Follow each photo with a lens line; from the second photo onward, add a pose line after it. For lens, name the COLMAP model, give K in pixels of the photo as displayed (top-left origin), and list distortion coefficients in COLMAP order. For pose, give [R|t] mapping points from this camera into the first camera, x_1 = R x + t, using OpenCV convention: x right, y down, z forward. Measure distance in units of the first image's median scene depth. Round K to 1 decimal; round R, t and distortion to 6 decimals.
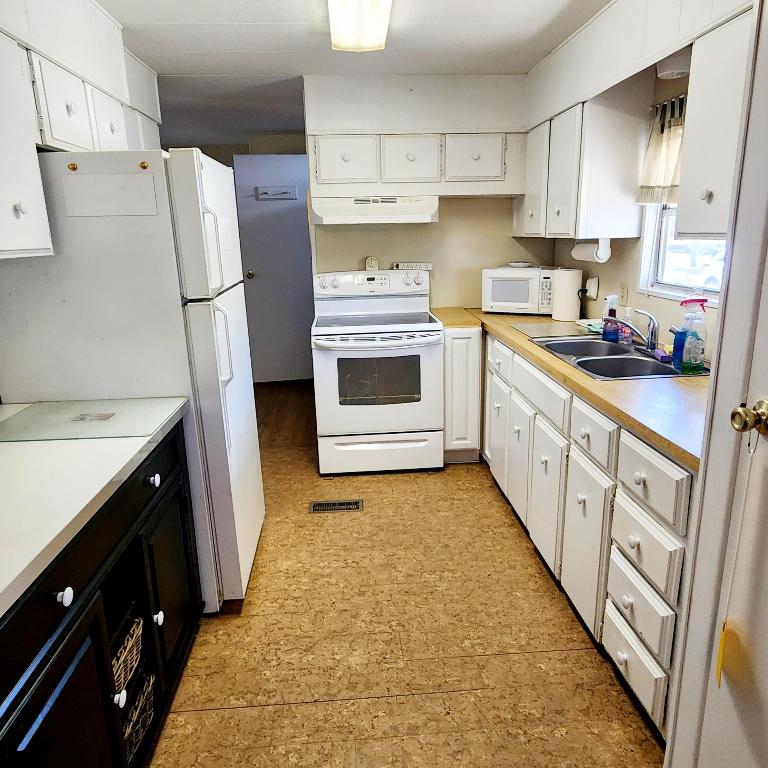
lens RADIAL K [[581.6, 0, 384.0], [0, 581.6, 373.0], [0, 0, 1]] dist [-0.005974, 0.002016]
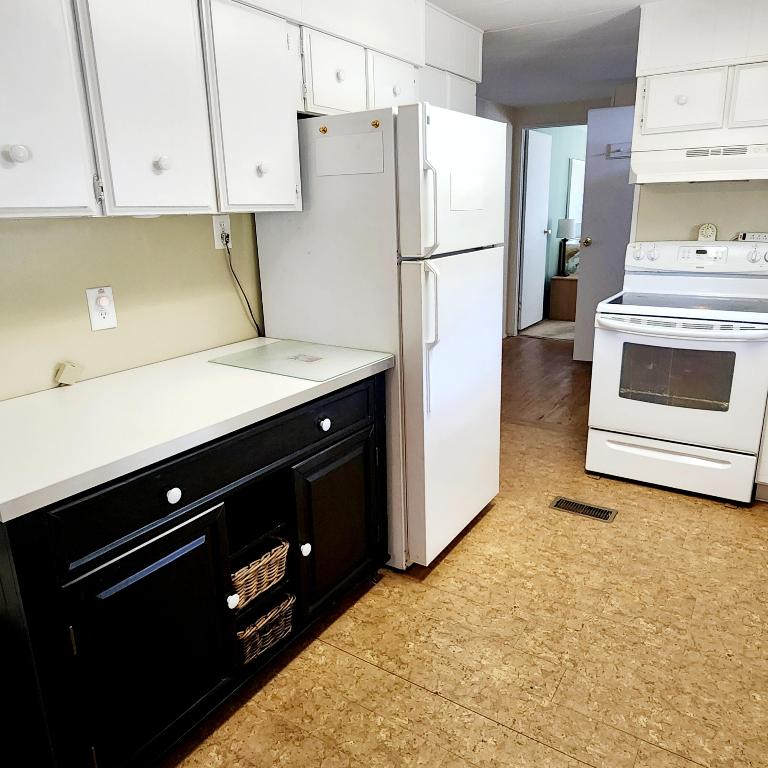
lens RADIAL K [[599.2, 0, 384.4], [0, 599.2, 370.5], [0, 0, 1]] dist [-0.008674, 0.000973]
pose [[0.795489, 0.162874, -0.583668, 0.226836], [-0.138878, 0.986566, 0.086025, -0.015810], [0.589839, 0.012627, 0.807422, 0.127176]]
